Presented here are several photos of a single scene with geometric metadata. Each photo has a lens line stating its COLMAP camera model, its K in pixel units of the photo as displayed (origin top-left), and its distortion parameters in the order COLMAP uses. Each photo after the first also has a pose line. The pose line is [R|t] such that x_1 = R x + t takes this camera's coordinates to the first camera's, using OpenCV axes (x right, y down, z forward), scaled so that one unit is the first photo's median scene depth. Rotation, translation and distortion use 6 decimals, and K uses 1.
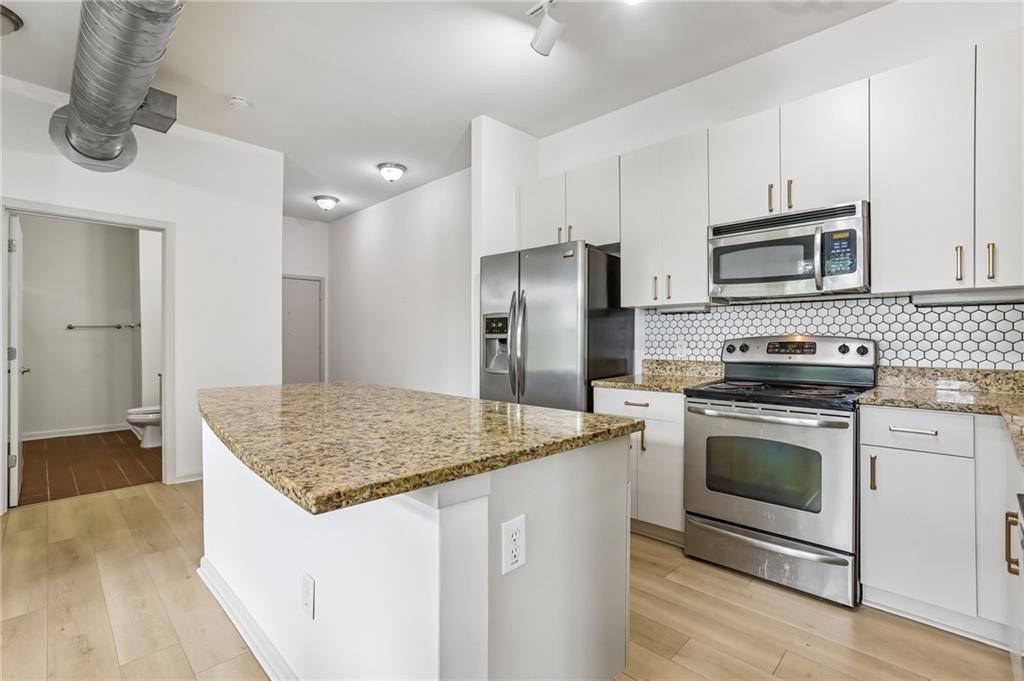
lens RADIAL K [[472.8, 0, 509.3], [0, 472.8, 339.5], [0, 0, 1]] dist [-0.059369, 0.015230]
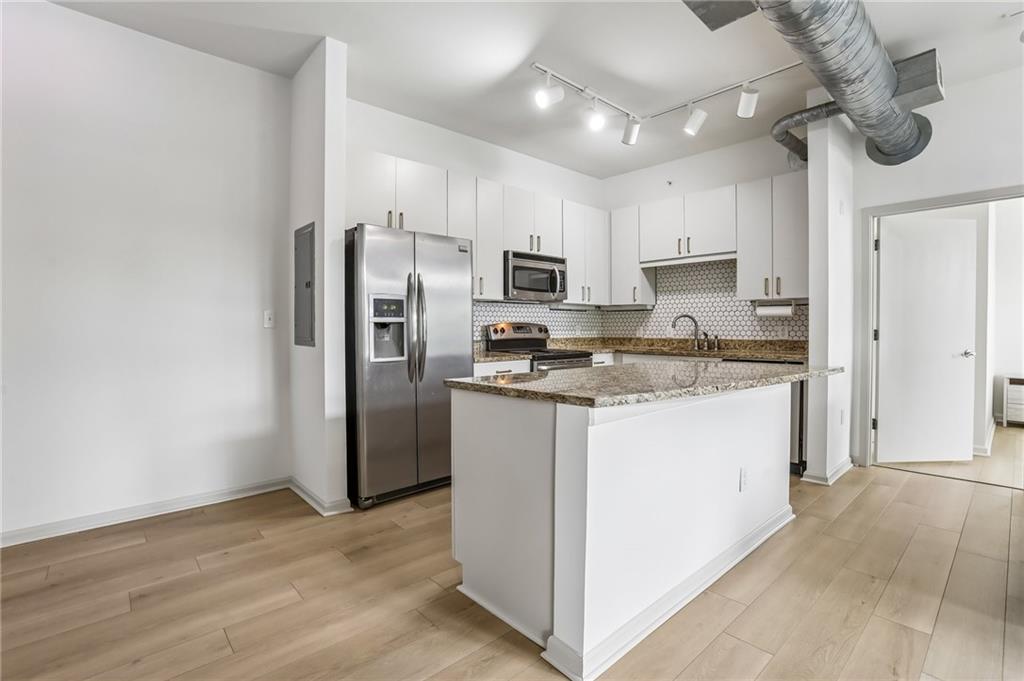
lens RADIAL K [[472.8, 0, 509.2], [0, 472.8, 330.6], [0, 0, 1]] dist [-0.059369, 0.015230]
pose [[0.066537, -0.008810, 0.997745, -1.026290], [-0.000320, 0.999961, 0.008851, 0.005438], [-0.997784, -0.000908, 0.066532, 0.825745]]
